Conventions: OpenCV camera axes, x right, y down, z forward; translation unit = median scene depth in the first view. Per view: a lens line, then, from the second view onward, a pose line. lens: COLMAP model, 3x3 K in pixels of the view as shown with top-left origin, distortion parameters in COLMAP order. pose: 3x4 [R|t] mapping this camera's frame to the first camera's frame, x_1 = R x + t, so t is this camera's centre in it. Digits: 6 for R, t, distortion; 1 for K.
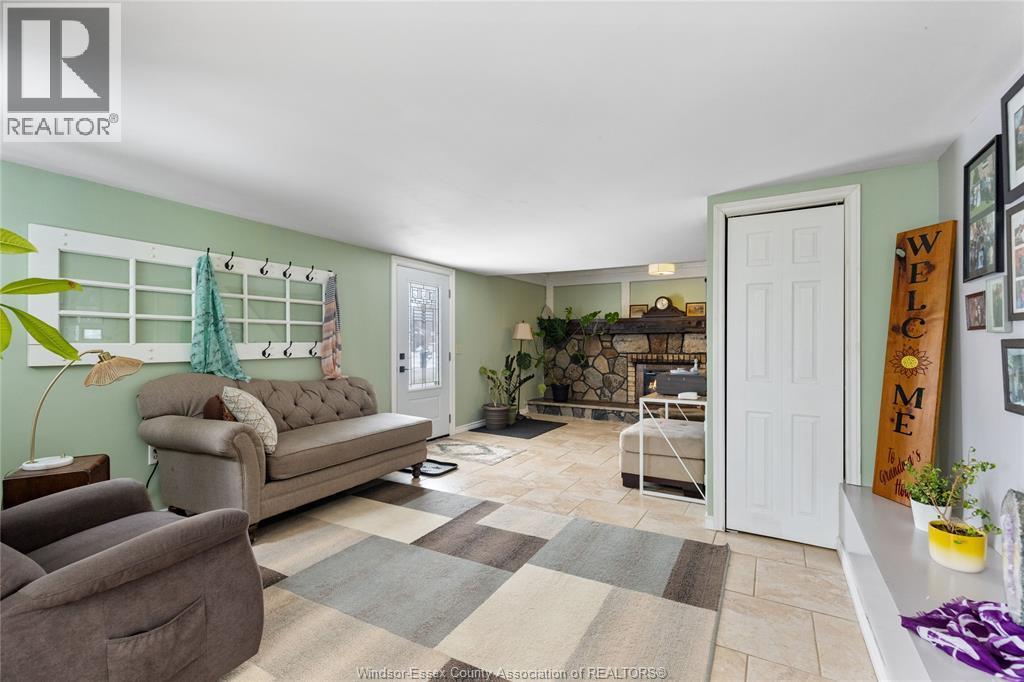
lens RADIAL K [[462.9, 0, 508.6], [0, 462.9, 341.6], [0, 0, 1]] dist [-0.000118, -0.000011]
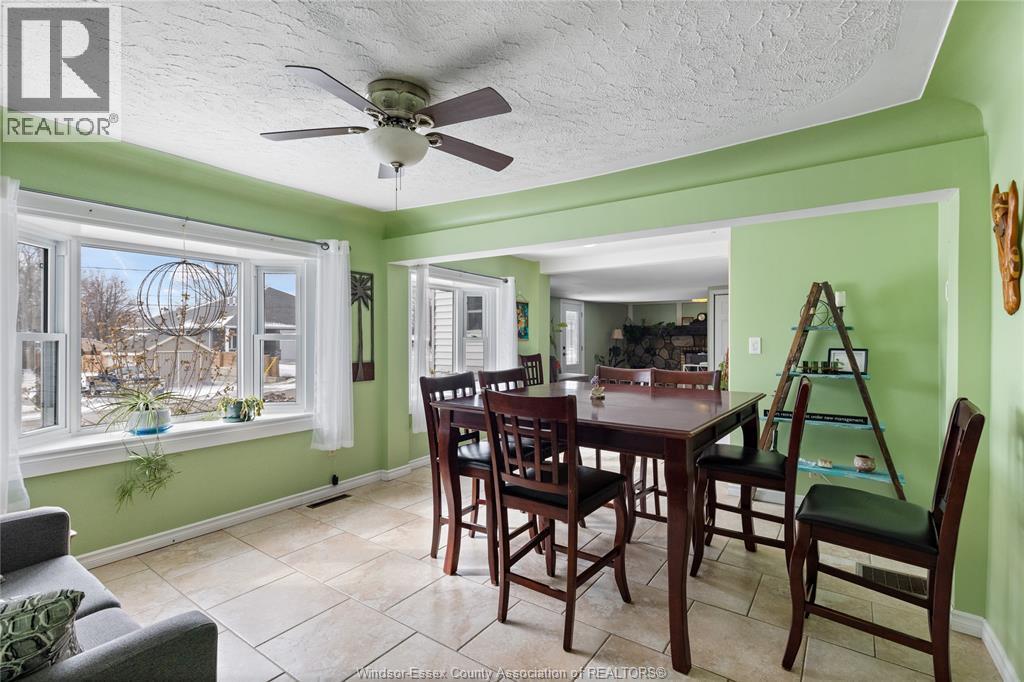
lens RADIAL K [[462.9, 0, 515.2], [0, 462.9, 343.7], [0, 0, 1]] dist [-0.000118, -0.000011]
pose [[0.994860, 0.000047, -0.101261, -0.164911], [0.001419, 0.999895, 0.014403, -0.010966], [0.101251, -0.014473, 0.994756, -0.712761]]
